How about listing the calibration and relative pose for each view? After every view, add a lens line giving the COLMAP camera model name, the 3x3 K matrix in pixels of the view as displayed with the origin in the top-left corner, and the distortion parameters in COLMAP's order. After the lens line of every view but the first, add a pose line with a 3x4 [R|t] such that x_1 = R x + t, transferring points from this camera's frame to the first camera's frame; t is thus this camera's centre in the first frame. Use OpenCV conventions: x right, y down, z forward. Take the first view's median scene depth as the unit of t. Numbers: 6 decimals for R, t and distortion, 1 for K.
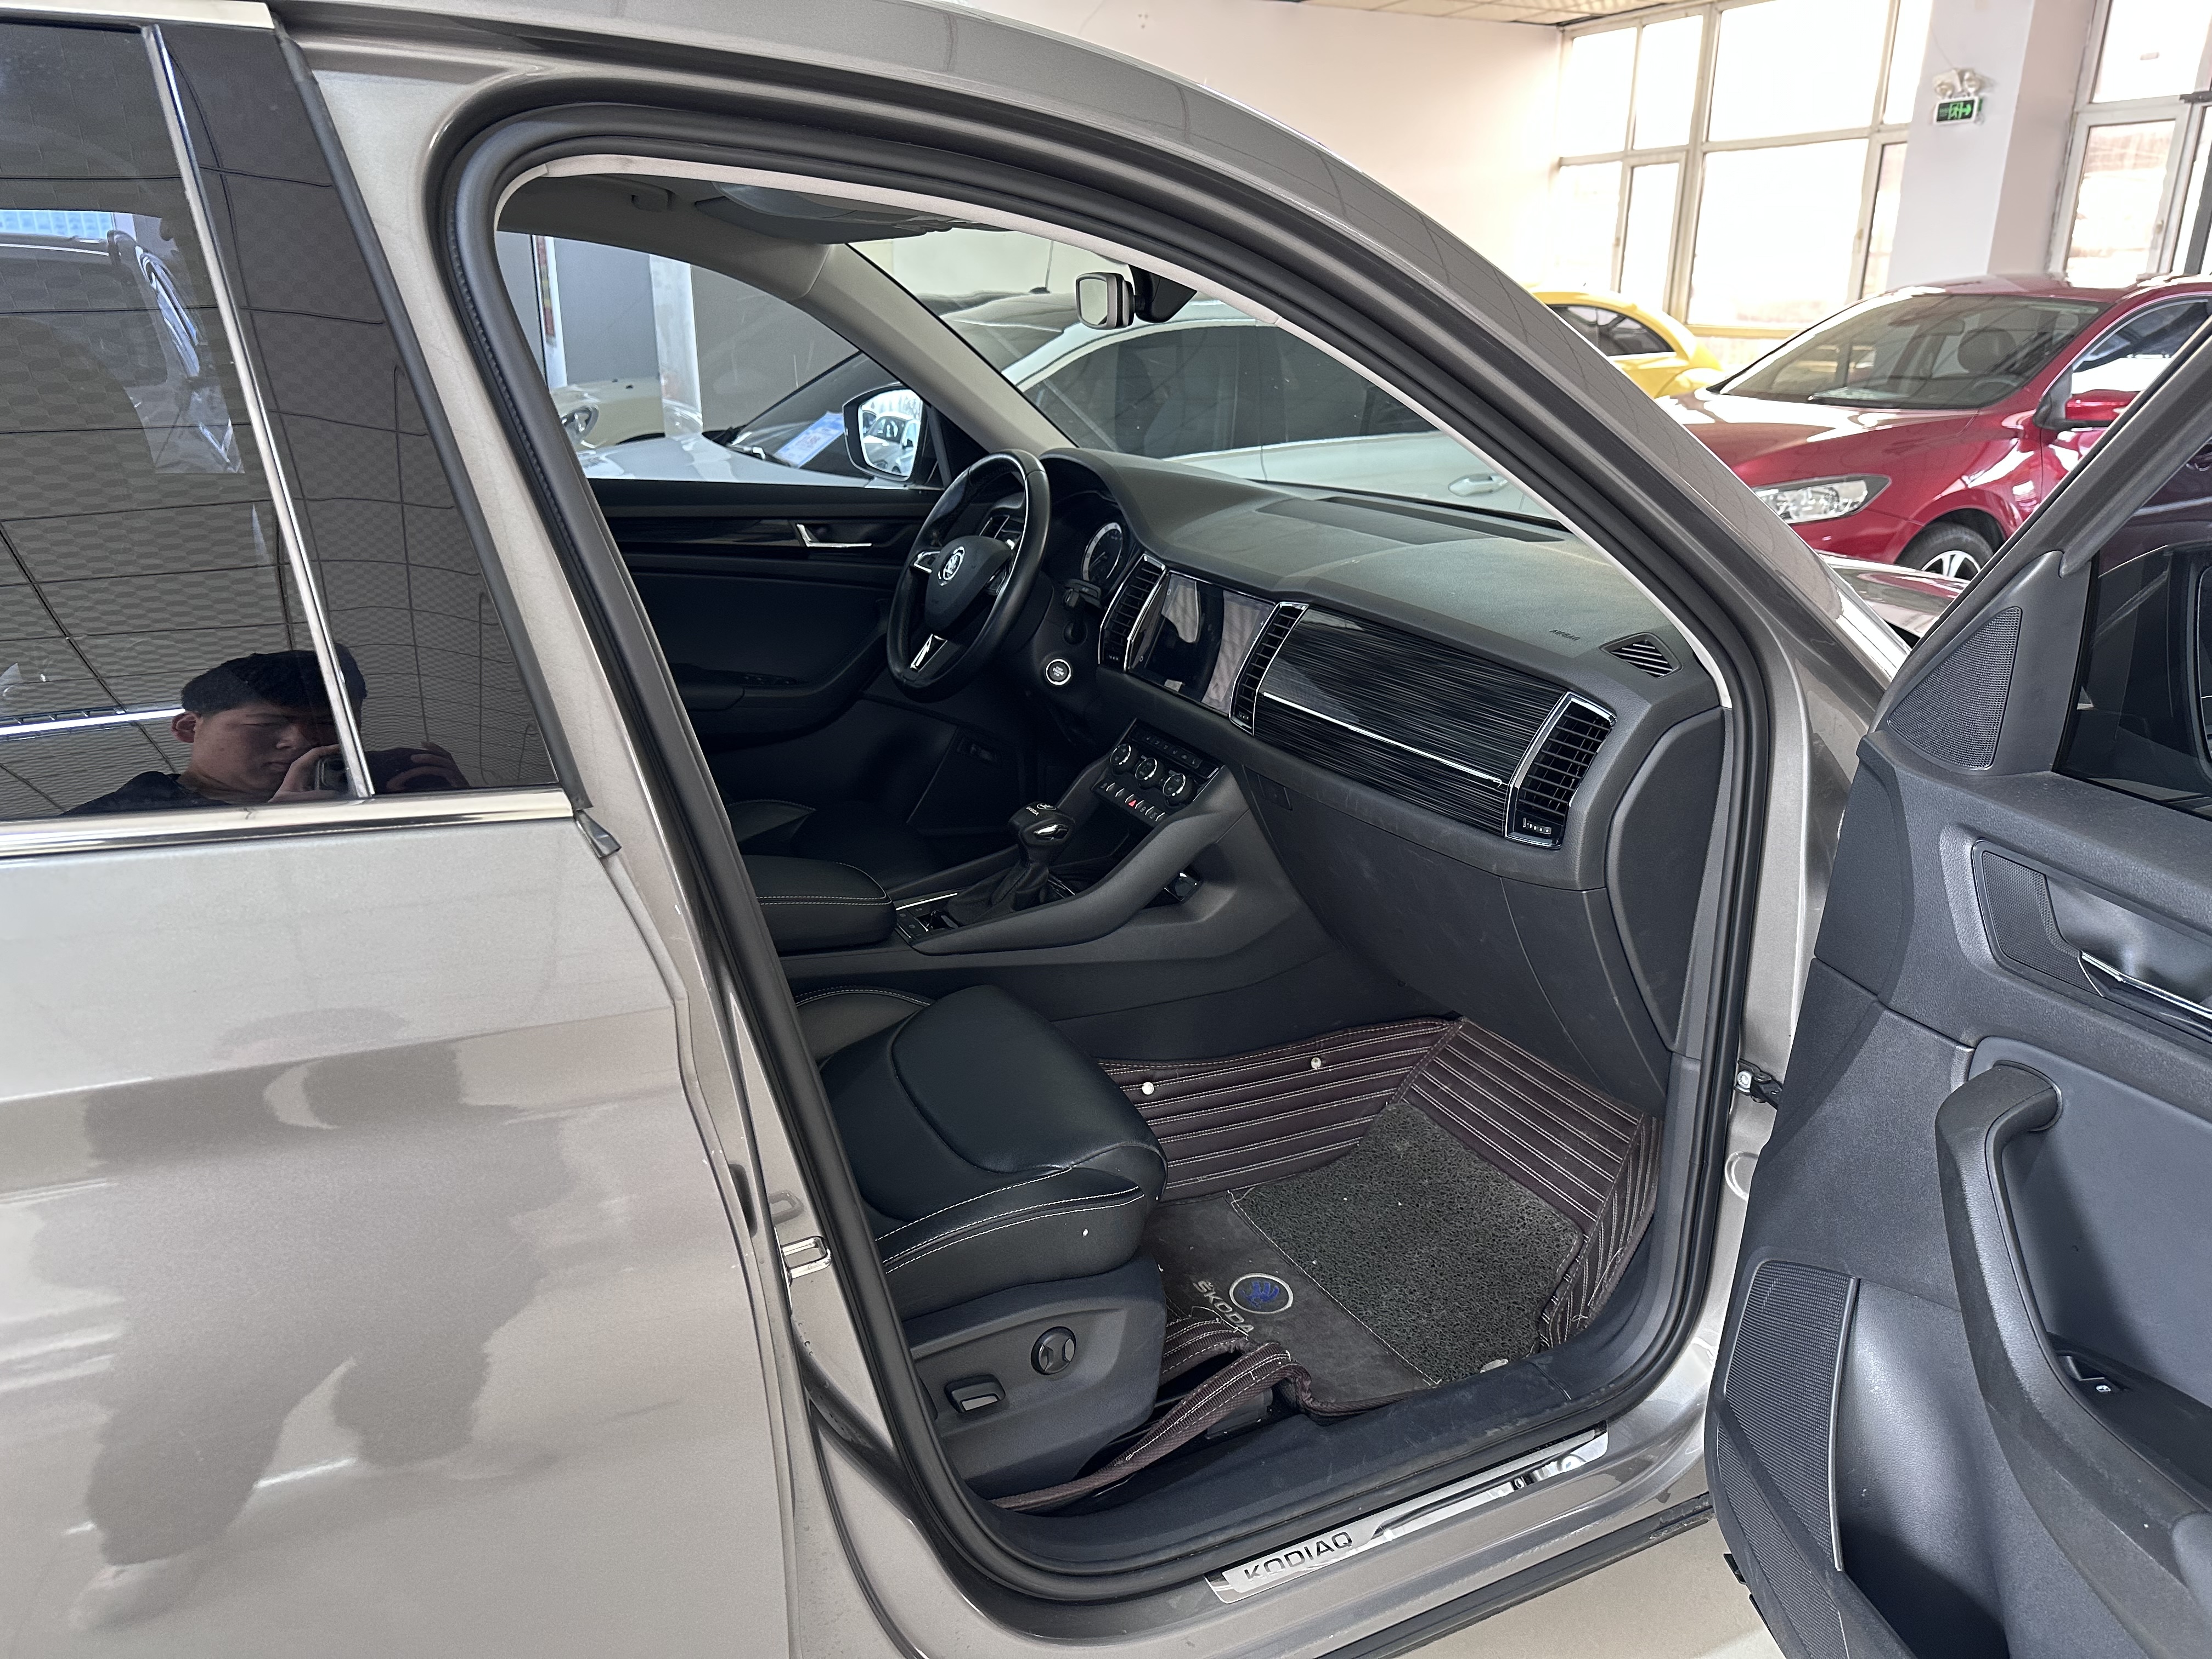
lens RADIAL K [[1581.1, 0, 1096.8], [0, 1581.1, 822.6], [0, 0, 1]] dist [0.001629, -0.009680]
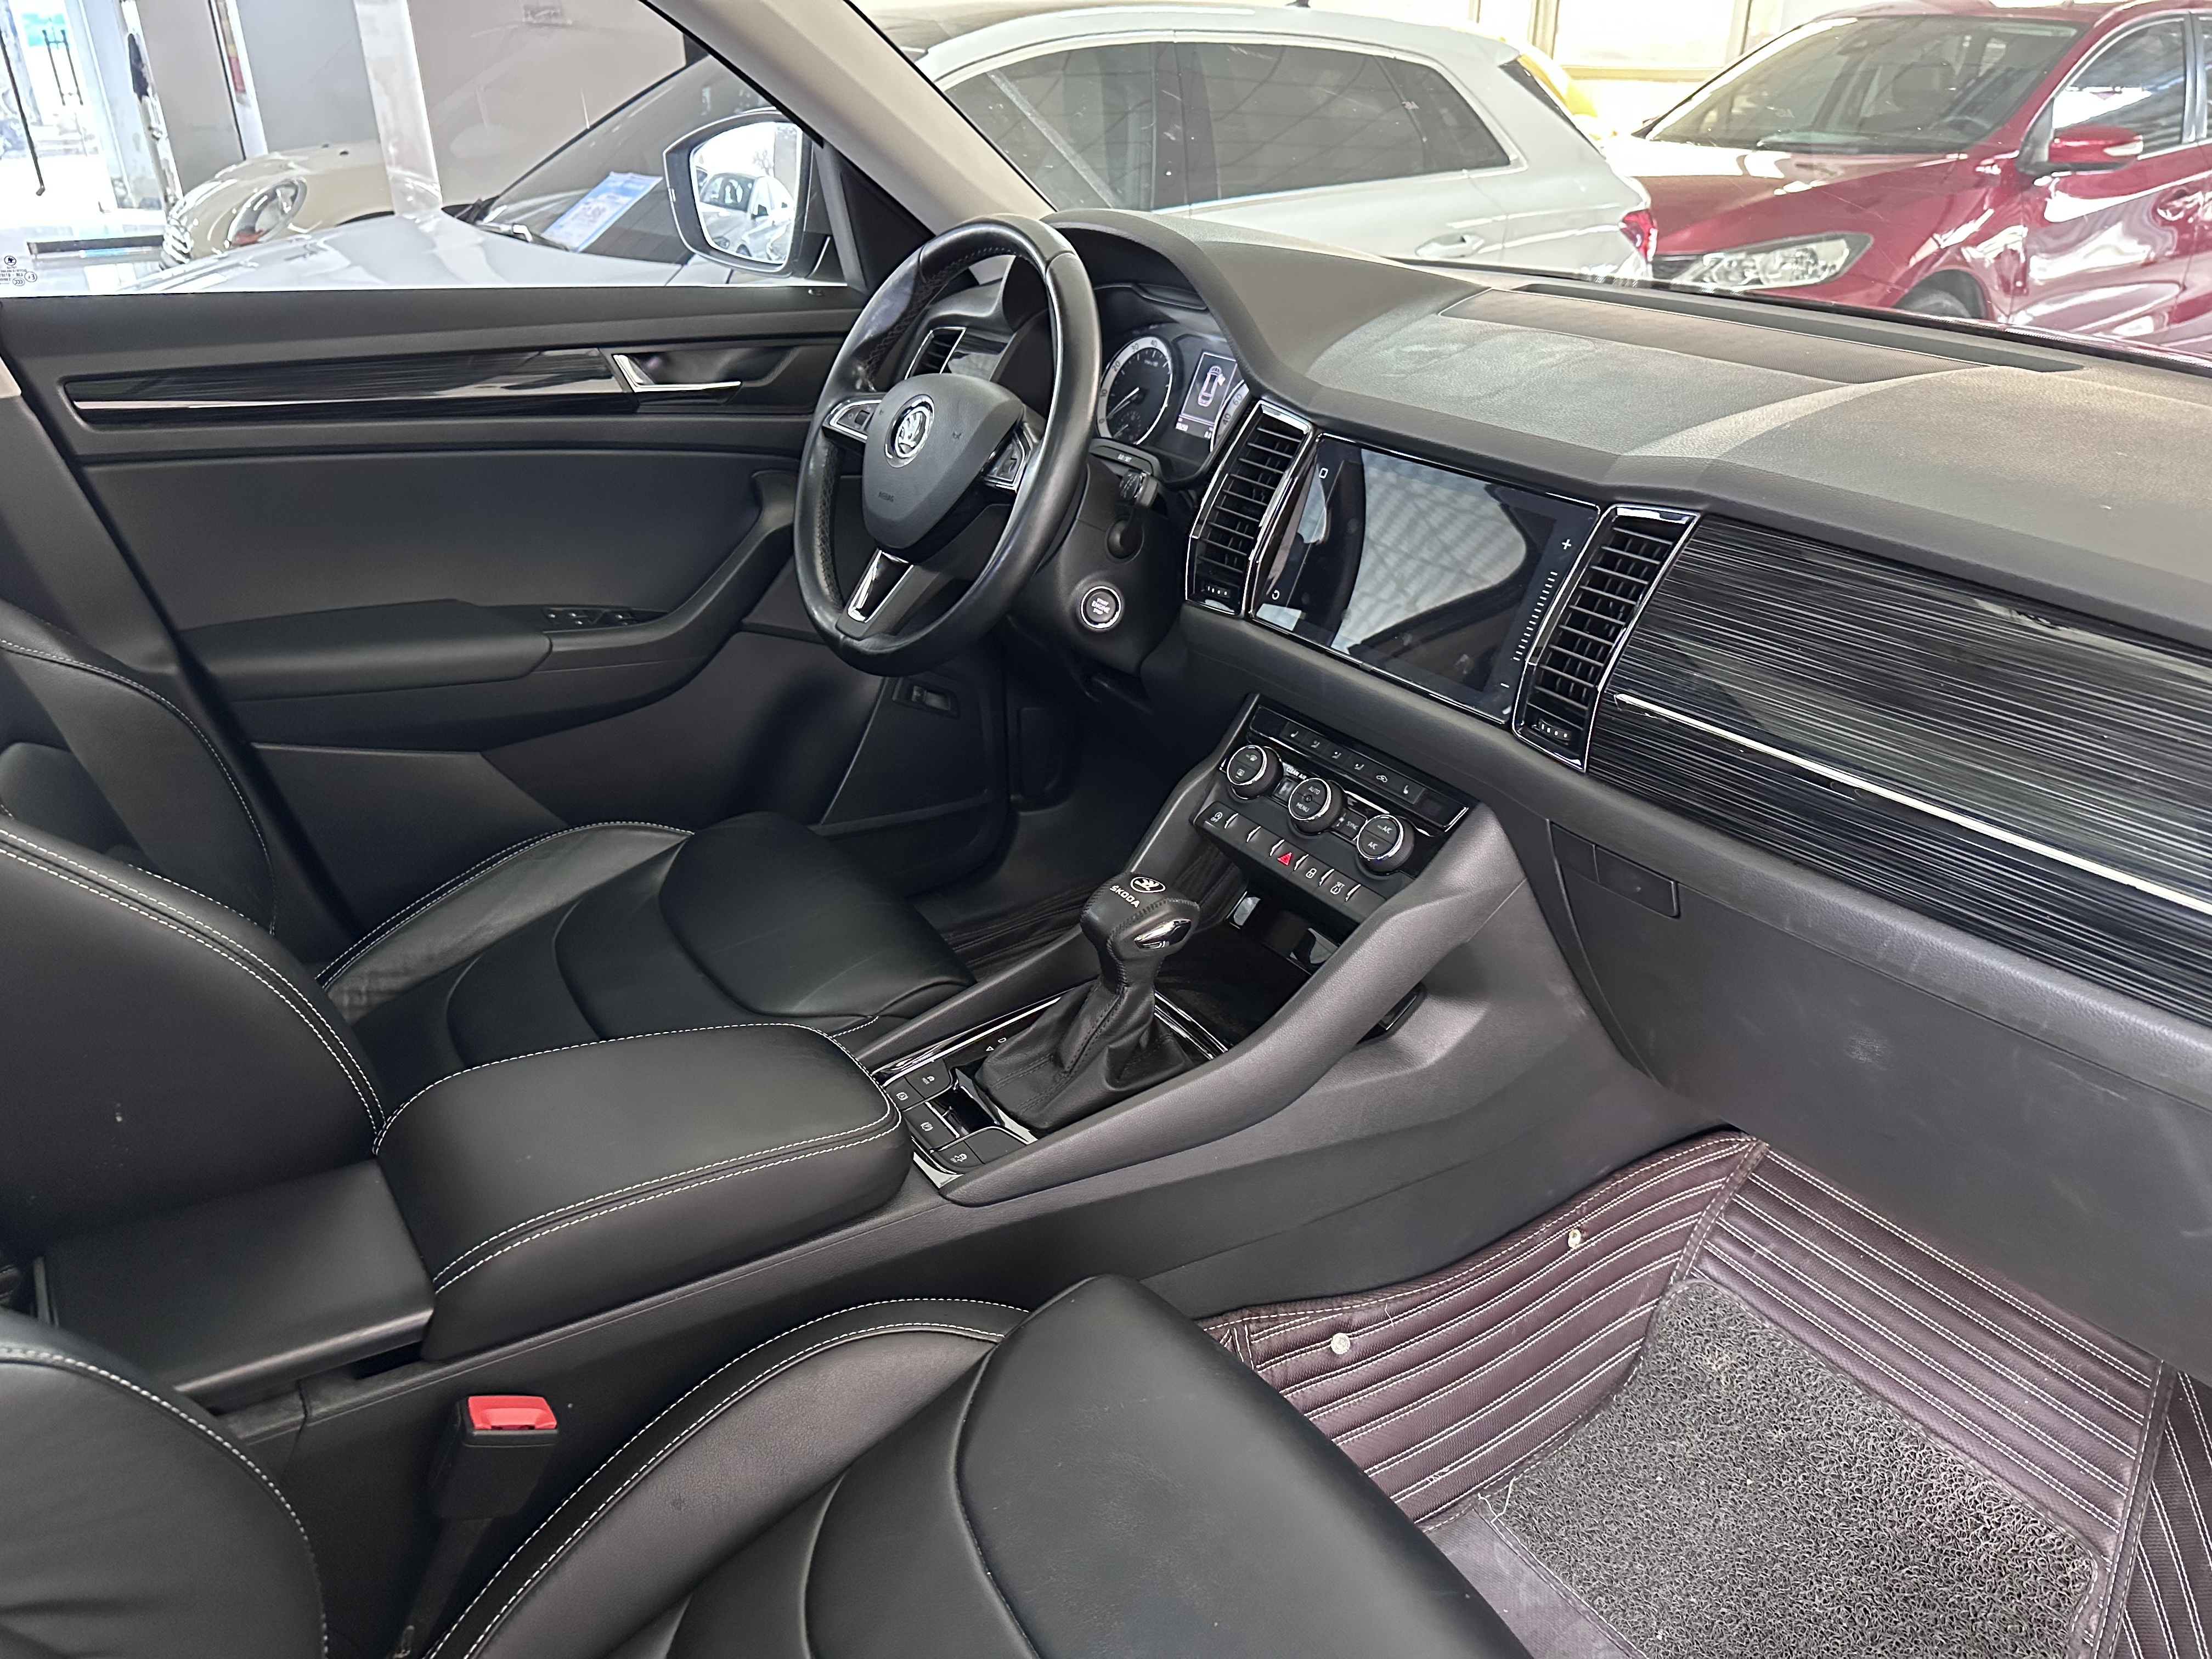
lens RADIAL K [[1581.1, 0, 1114.1], [0, 1581.1, 823.9], [0, 0, 1]] dist [0.001629, -0.009680]
pose [[0.990352, -0.067041, 0.121281, -0.087692], [0.050353, 0.989459, 0.135777, -0.085623], [-0.129105, -0.128360, 0.983288, 0.368772]]
